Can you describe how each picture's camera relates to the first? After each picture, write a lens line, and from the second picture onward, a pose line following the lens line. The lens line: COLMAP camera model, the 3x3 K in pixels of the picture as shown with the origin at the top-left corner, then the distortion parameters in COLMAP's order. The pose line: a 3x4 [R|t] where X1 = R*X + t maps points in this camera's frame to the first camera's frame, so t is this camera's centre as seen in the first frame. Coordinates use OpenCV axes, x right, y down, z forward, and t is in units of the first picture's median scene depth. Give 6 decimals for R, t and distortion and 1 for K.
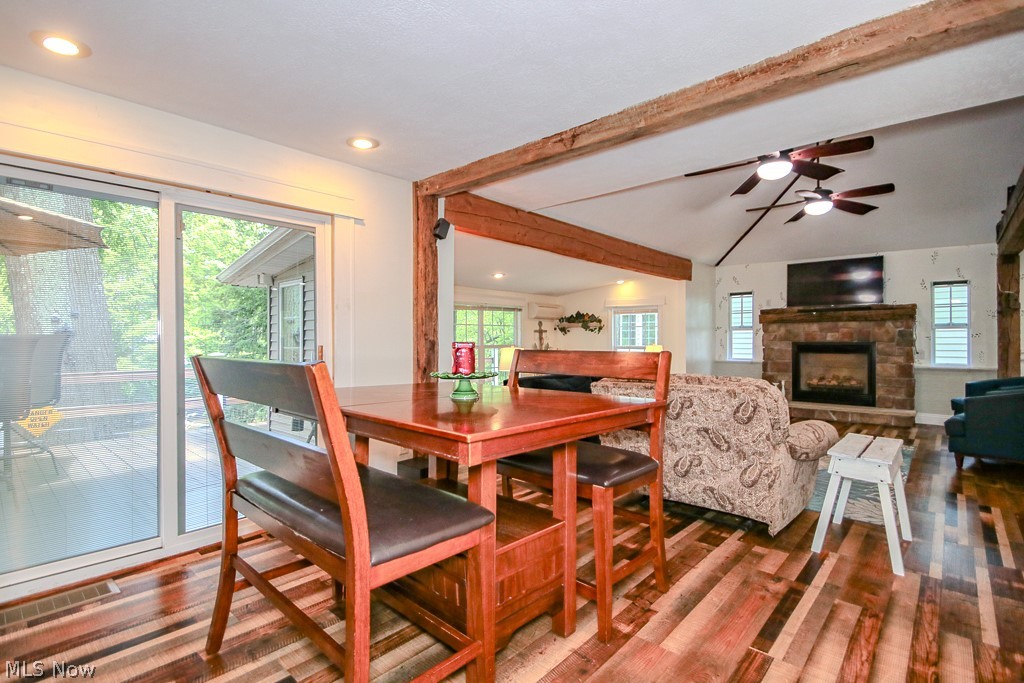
lens RADIAL K [[479.0, 0, 513.2], [0, 479.0, 341.7], [0, 0, 1]] dist [0.023957, -0.018530]
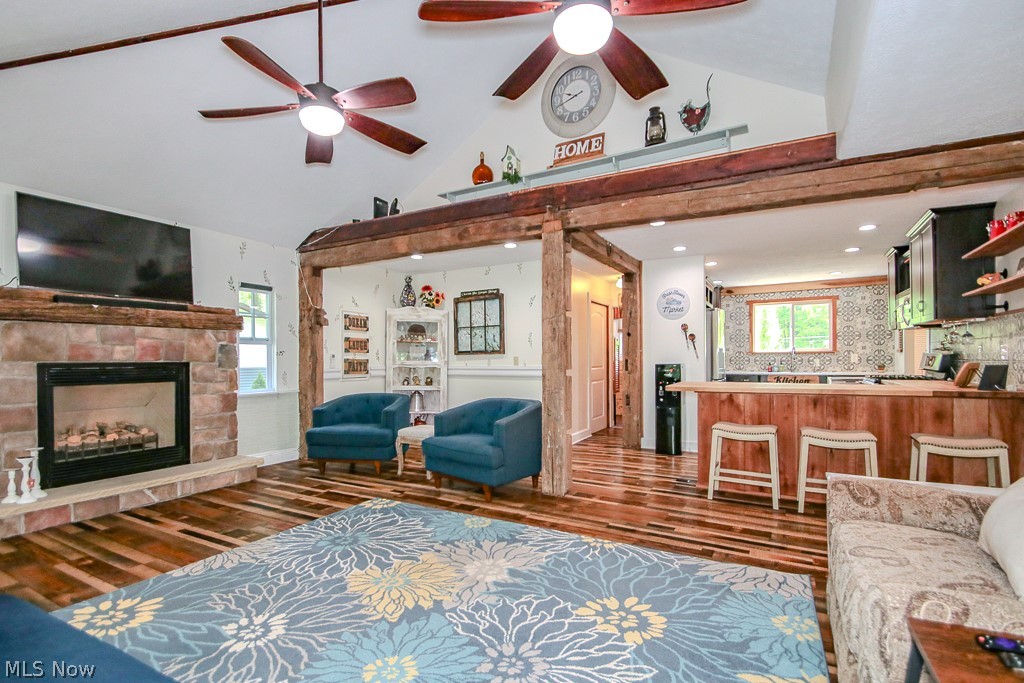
lens RADIAL K [[480.5, 0, 512.0], [0, 480.5, 359.3], [0, 0, 1]] dist [0.032401, -0.026536]
pose [[-0.221225, -0.001654, 0.975221, 0.027160], [0.003108, 0.999992, 0.002401, -0.002874], [-0.975218, 0.003562, -0.221219, 0.669860]]
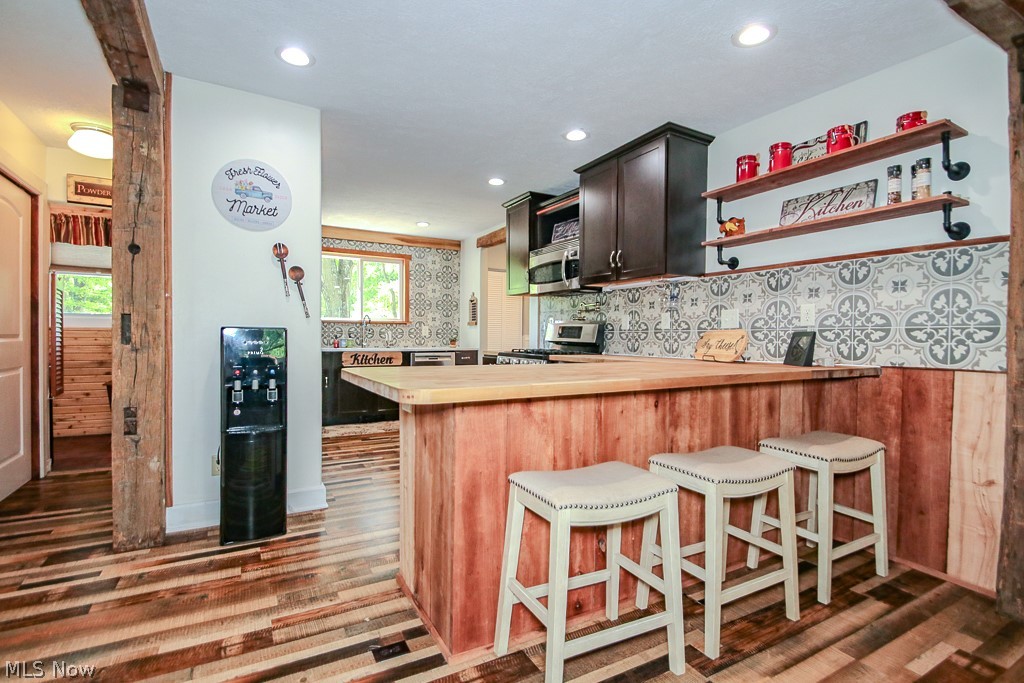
lens RADIAL K [[479.3, 0, 508.2], [0, 479.3, 347.8], [0, 0, 1]] dist [0.024370, -0.018882]
pose [[-0.946528, -0.018586, 0.322085, 0.456532], [-0.013555, 0.999749, 0.017856, 0.012903], [-0.322336, 0.012536, -0.946542, 0.510914]]
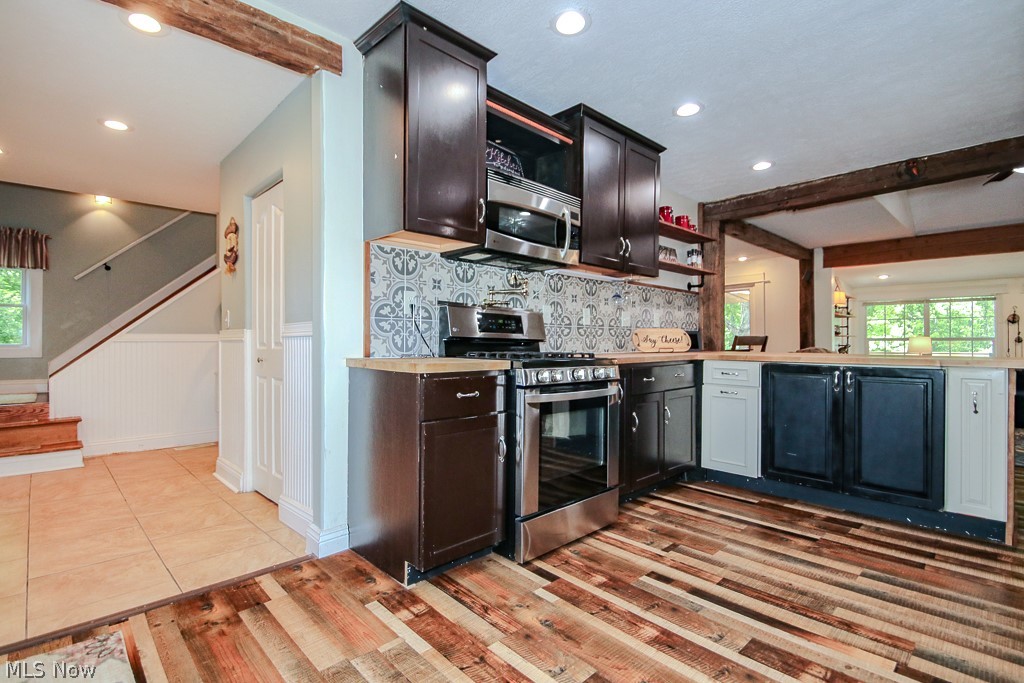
lens RADIAL K [[475.6, 0, 503.4], [0, 475.6, 341.6], [0, 0, 1]] dist [0.024742, -0.018783]
pose [[-0.087279, 0.002588, -0.996181, 0.938618], [-0.000778, 0.999996, 0.002666, 0.015896], [0.996184, 0.001008, -0.087277, -0.036900]]
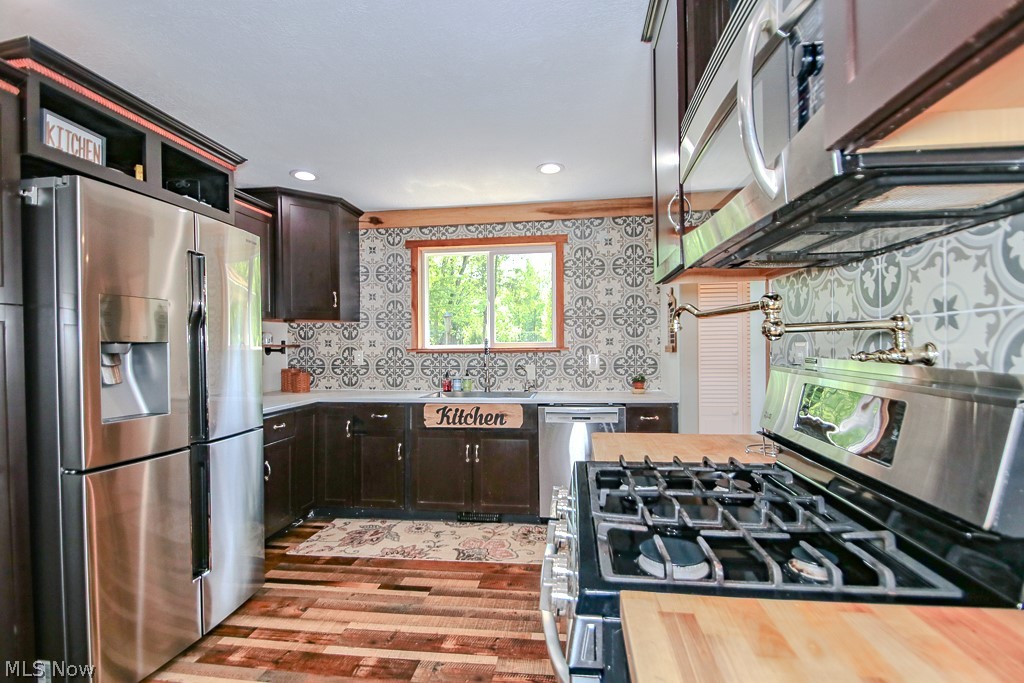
lens RADIAL K [[480.5, 0, 512.0], [0, 480.5, 359.3], [0, 0, 1]] dist [0.032401, -0.026536]
pose [[-0.571419, -0.016800, 0.820486, 0.515813], [0.004418, 0.999713, 0.023547, -0.016649], [-0.820646, 0.017079, -0.571181, 0.078428]]
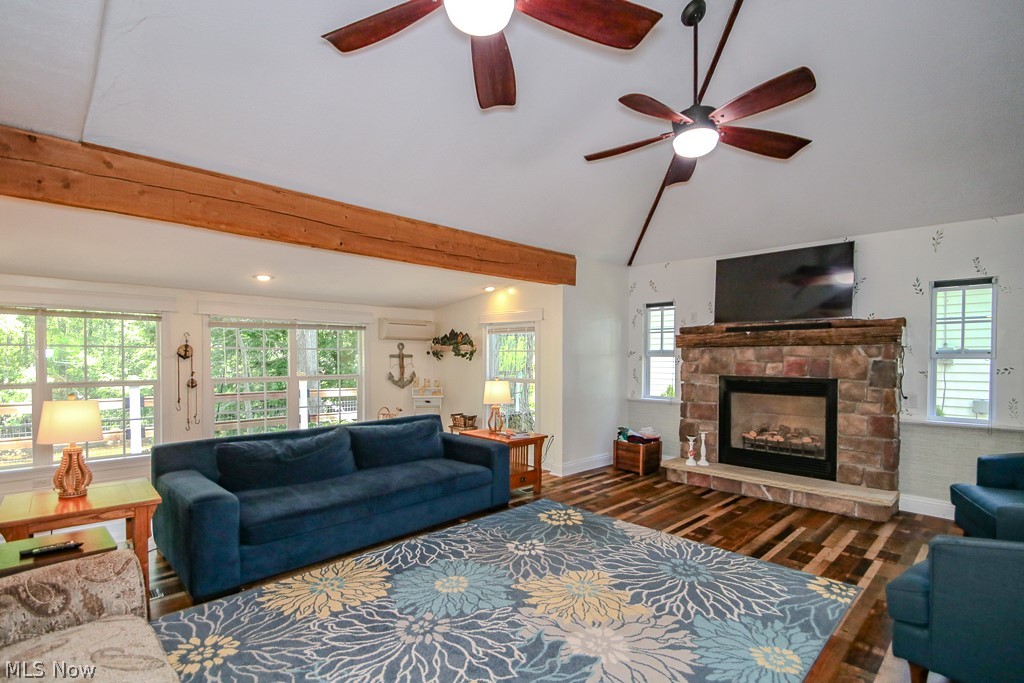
lens RADIAL K [[477.0, 0, 507.5], [0, 477.0, 367.6], [0, 0, 1]] dist [0.000866, -0.001456]
pose [[0.997099, 0.004950, -0.075960, 0.339444], [-0.003557, 0.999823, 0.018472, -0.022175], [0.076038, -0.018148, 0.996940, 0.318940]]
